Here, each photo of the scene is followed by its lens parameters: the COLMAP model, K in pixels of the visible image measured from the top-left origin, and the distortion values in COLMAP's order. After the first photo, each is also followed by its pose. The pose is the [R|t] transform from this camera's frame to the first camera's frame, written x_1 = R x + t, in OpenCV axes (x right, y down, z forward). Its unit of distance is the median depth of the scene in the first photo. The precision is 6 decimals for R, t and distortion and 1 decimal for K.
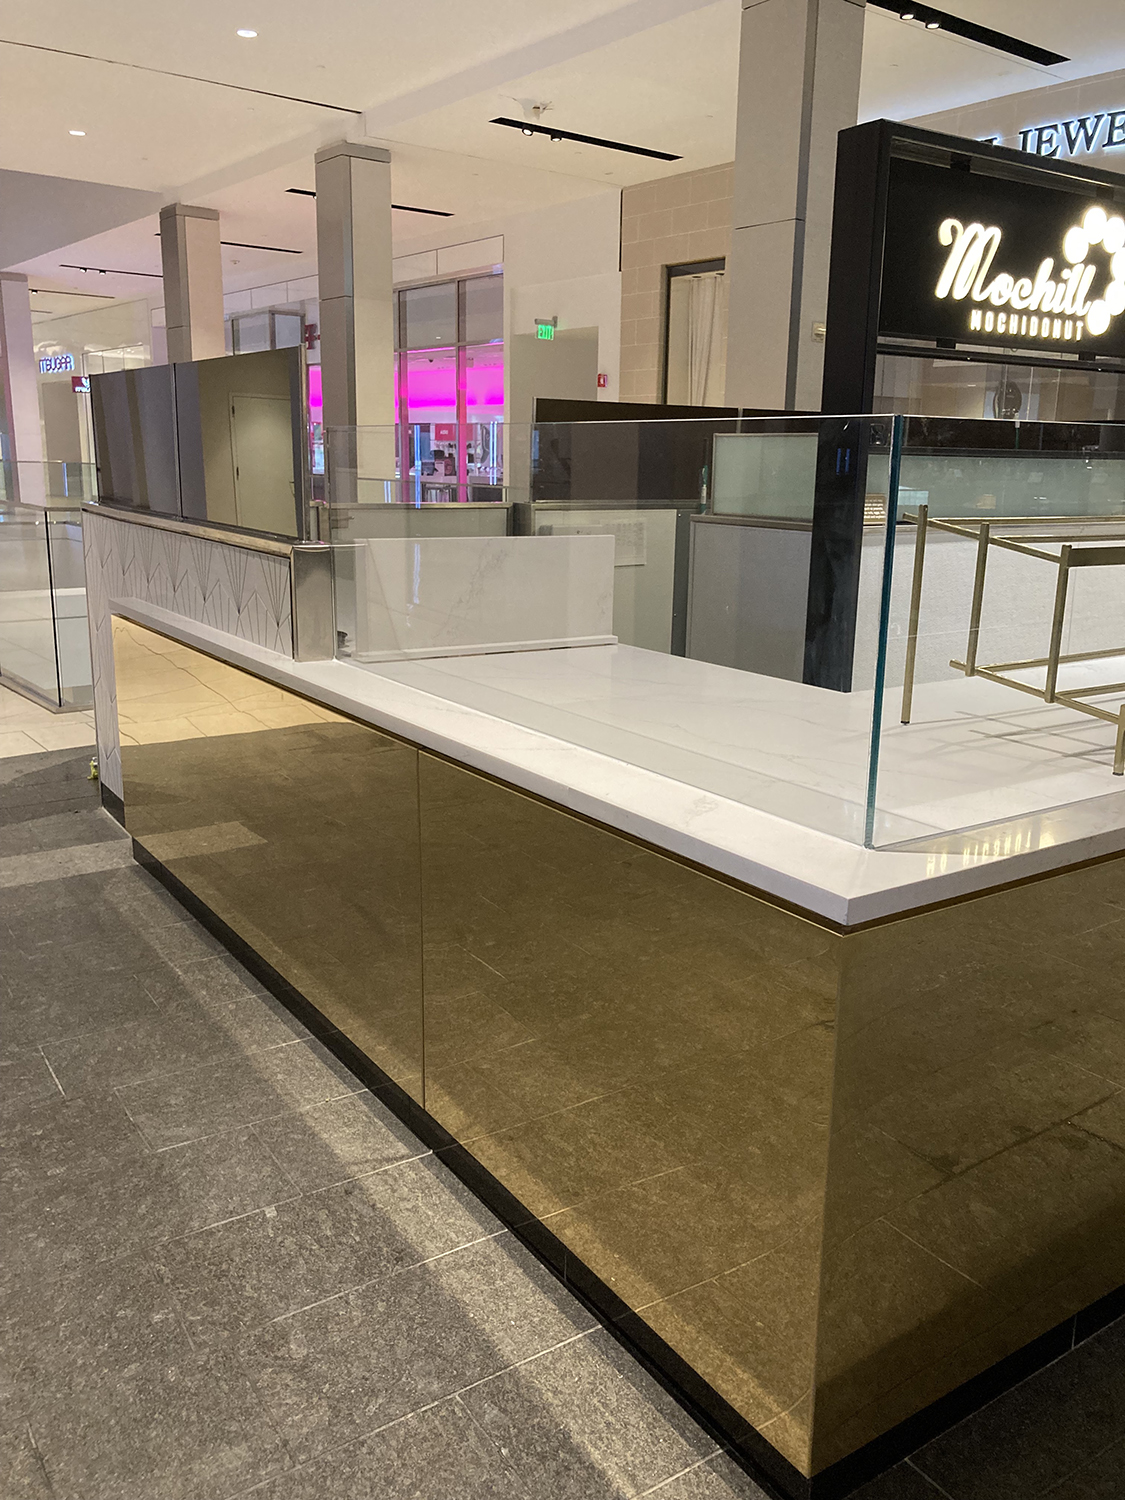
lens RADIAL K [[1230.1, 0, 570.8], [0, 1230.1, 740.2], [0, 0, 1]] dist [0.043881, -0.043833]
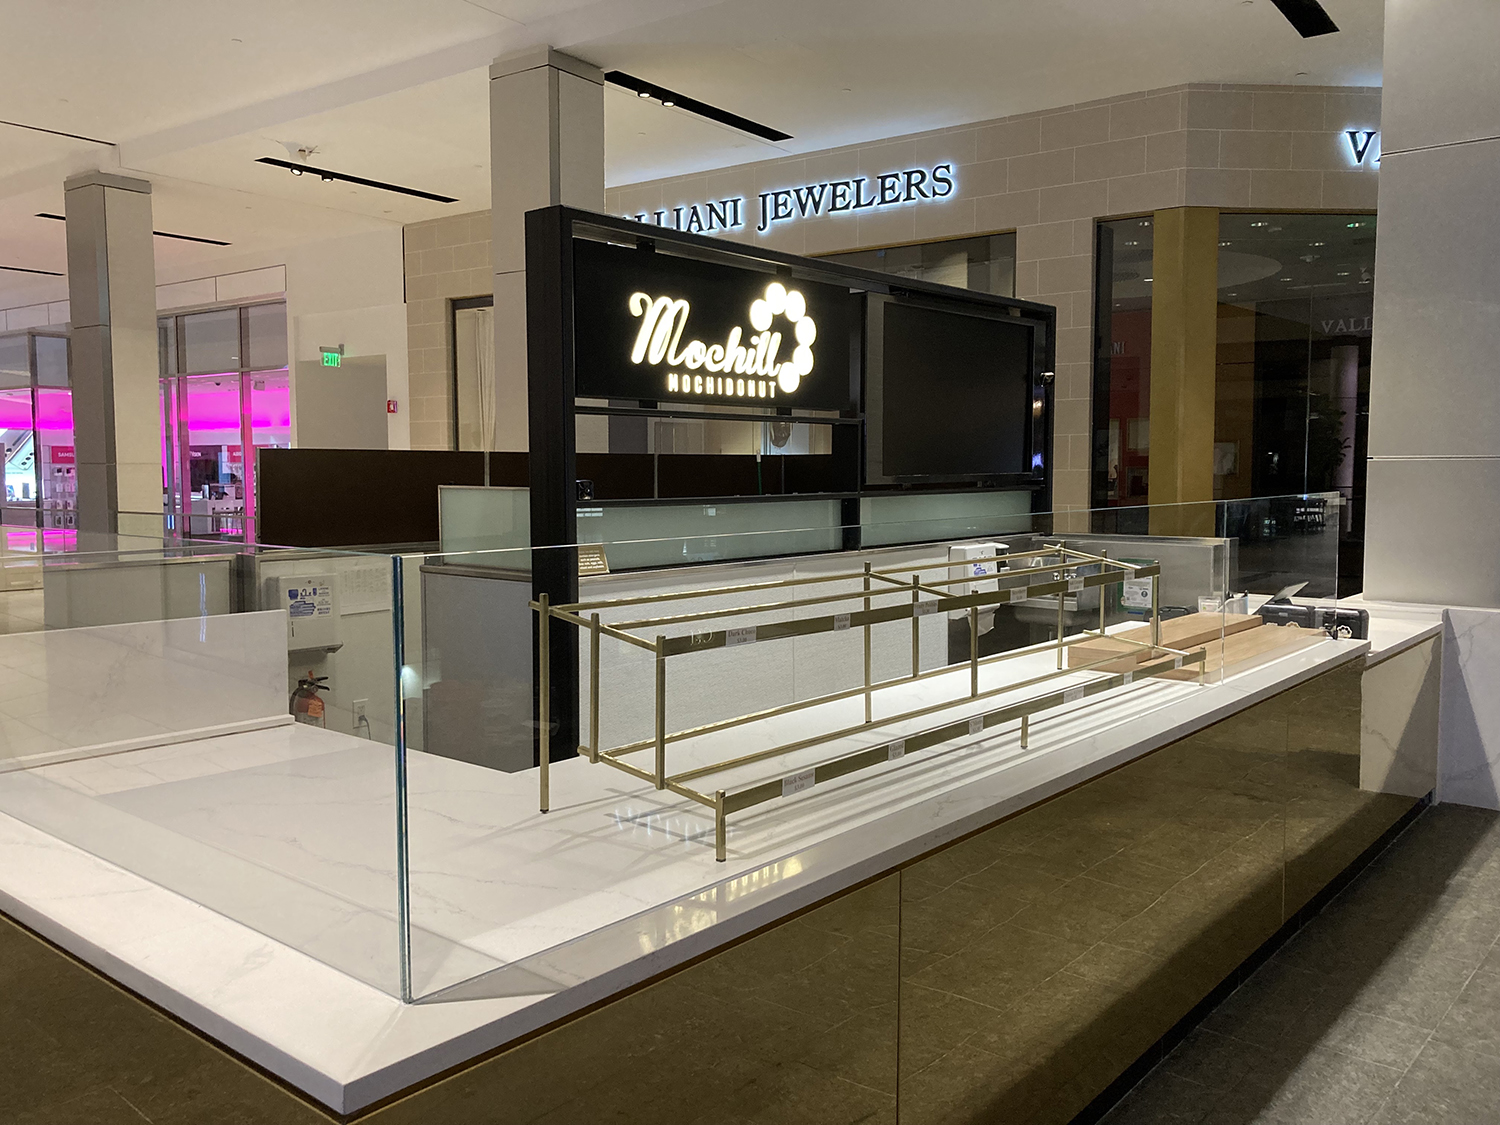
lens RADIAL K [[1230.1, 0, 735.2], [0, 1230.1, 560.3], [0, 0, 1]] dist [0.043881, -0.043833]
pose [[0.964187, -0.038541, 0.262408, 0.090481], [0.077173, 0.987344, -0.138547, -0.034462], [-0.253748, 0.153836, 0.954959, -0.005905]]
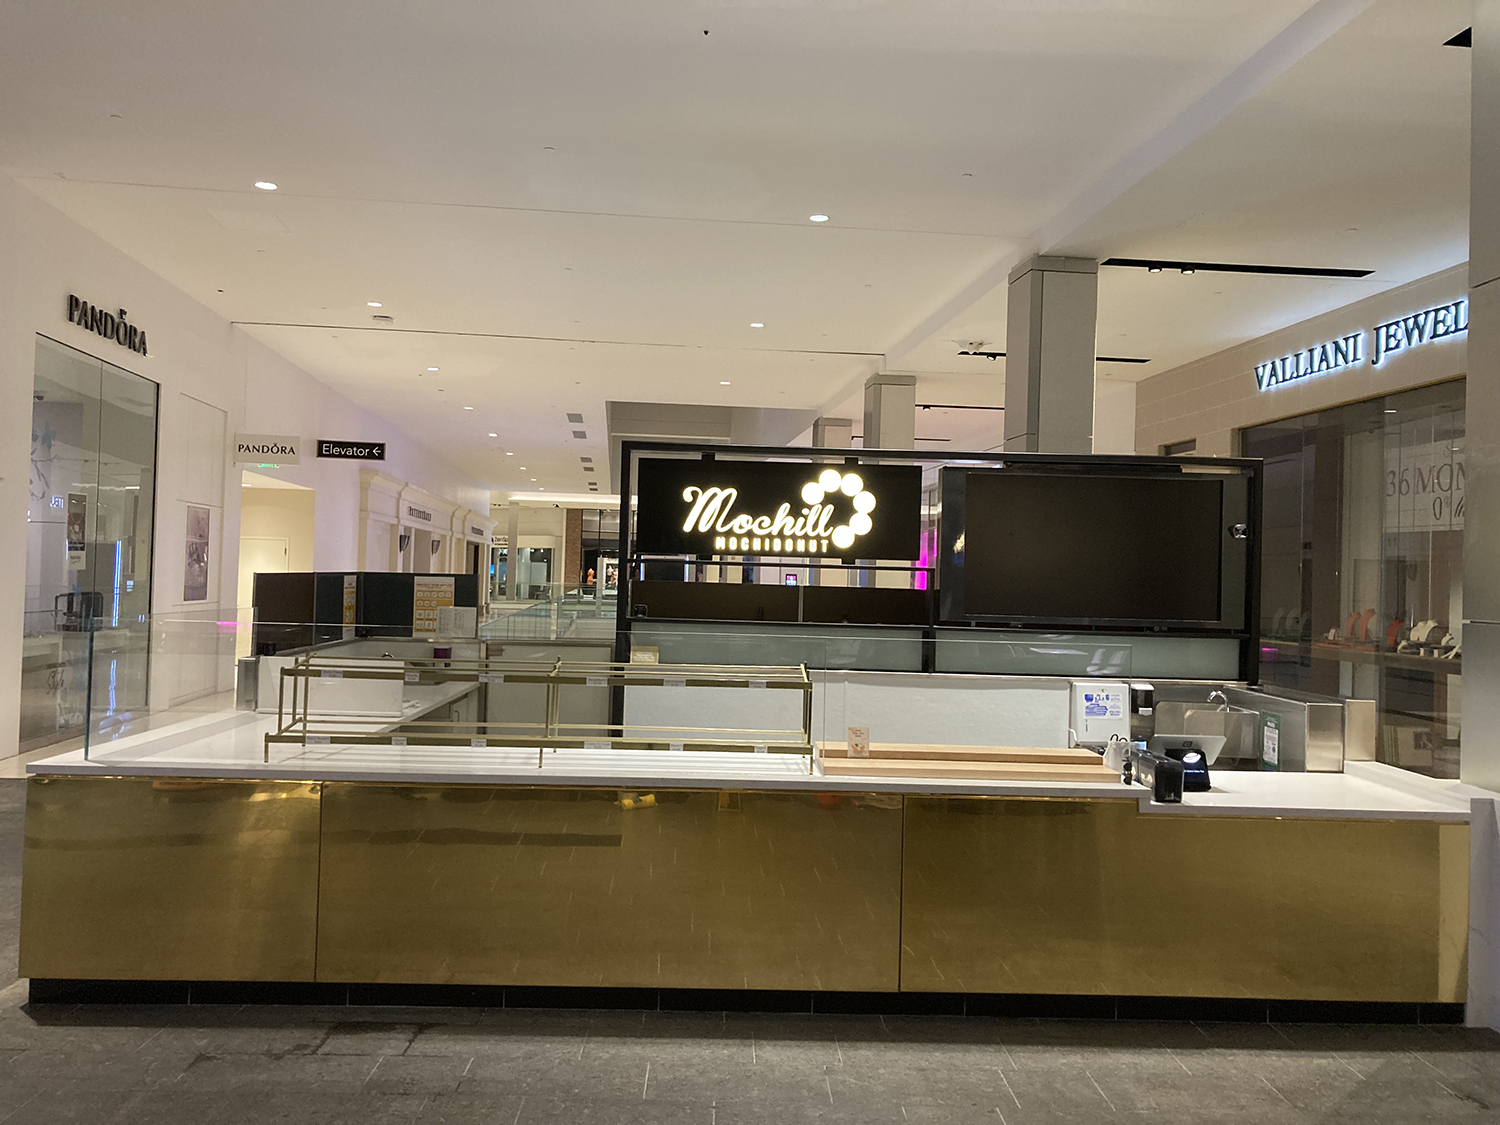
lens RADIAL K [[1230.1, 0, 736.4], [0, 1230.1, 544.2], [0, 0, 1]] dist [0.043881, -0.043833]
pose [[0.842030, -0.005779, -0.539400, 1.166119], [-0.136637, 0.965048, -0.223637, 0.015259], [0.521839, 0.262011, 0.811809, -0.272376]]
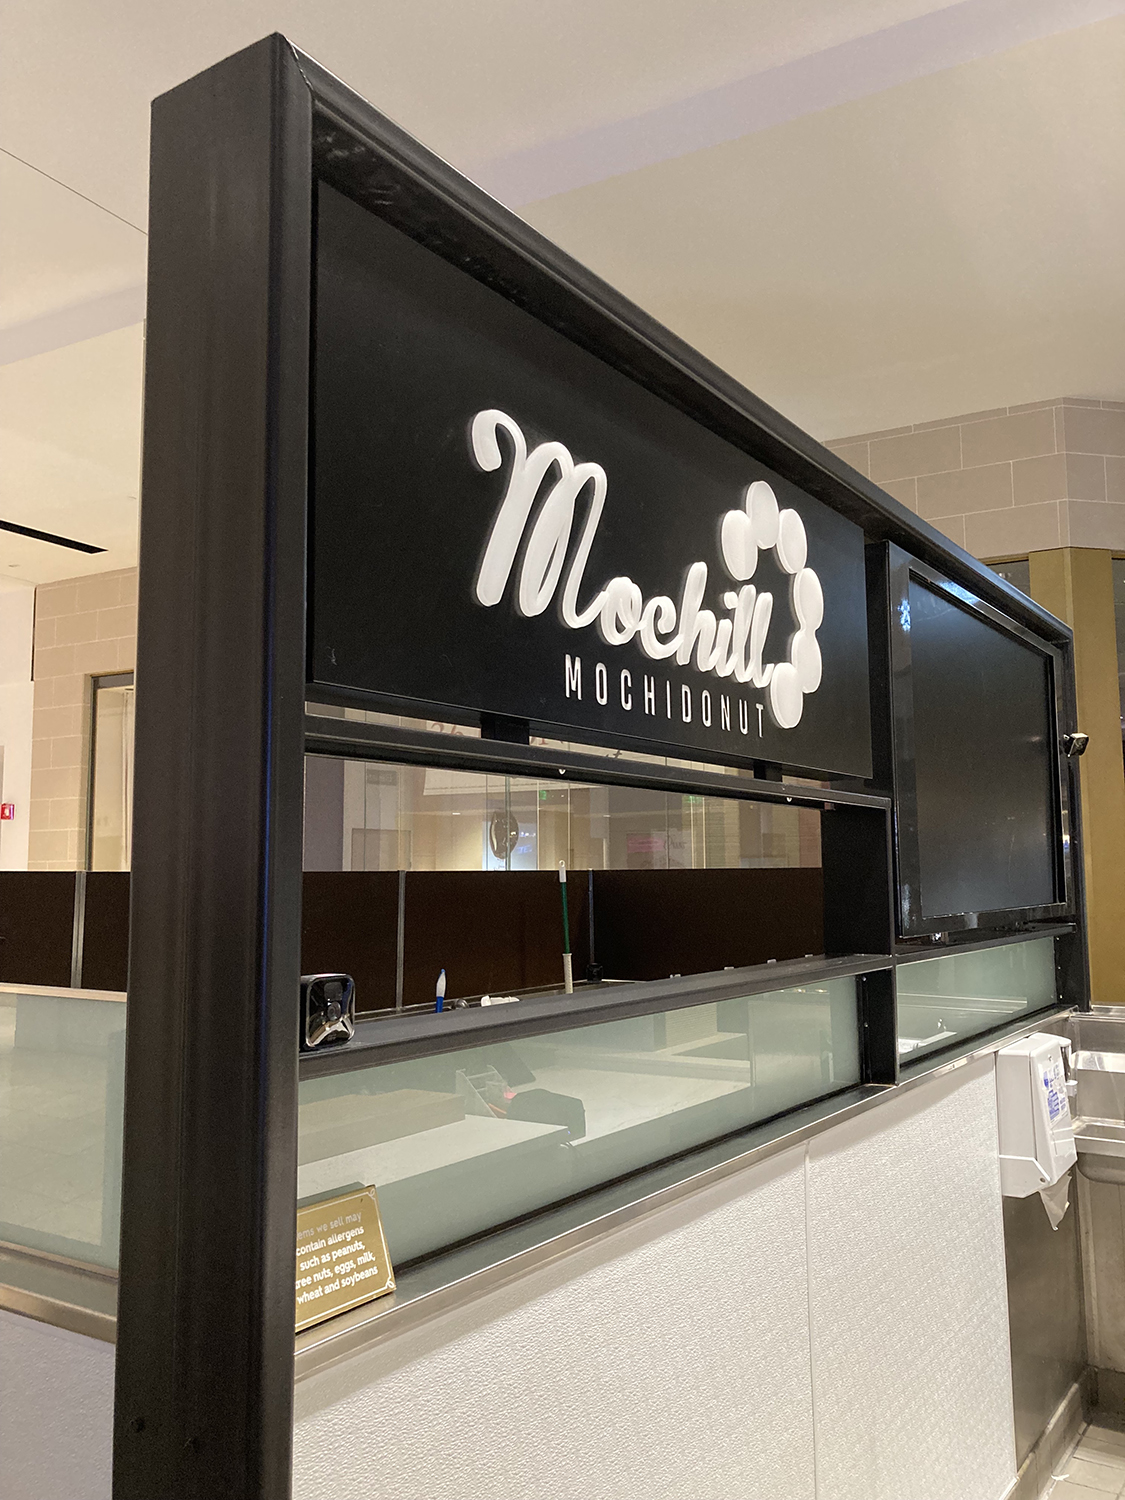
lens RADIAL K [[1230.1, 0, 571.0], [0, 1230.1, 752.1], [0, 0, 1]] dist [0.043881, -0.043833]
pose [[0.921072, 0.016047, 0.389061, 0.173865], [0.110341, 0.947440, -0.300303, -0.197004], [-0.373431, 0.319530, 0.870890, 0.657480]]
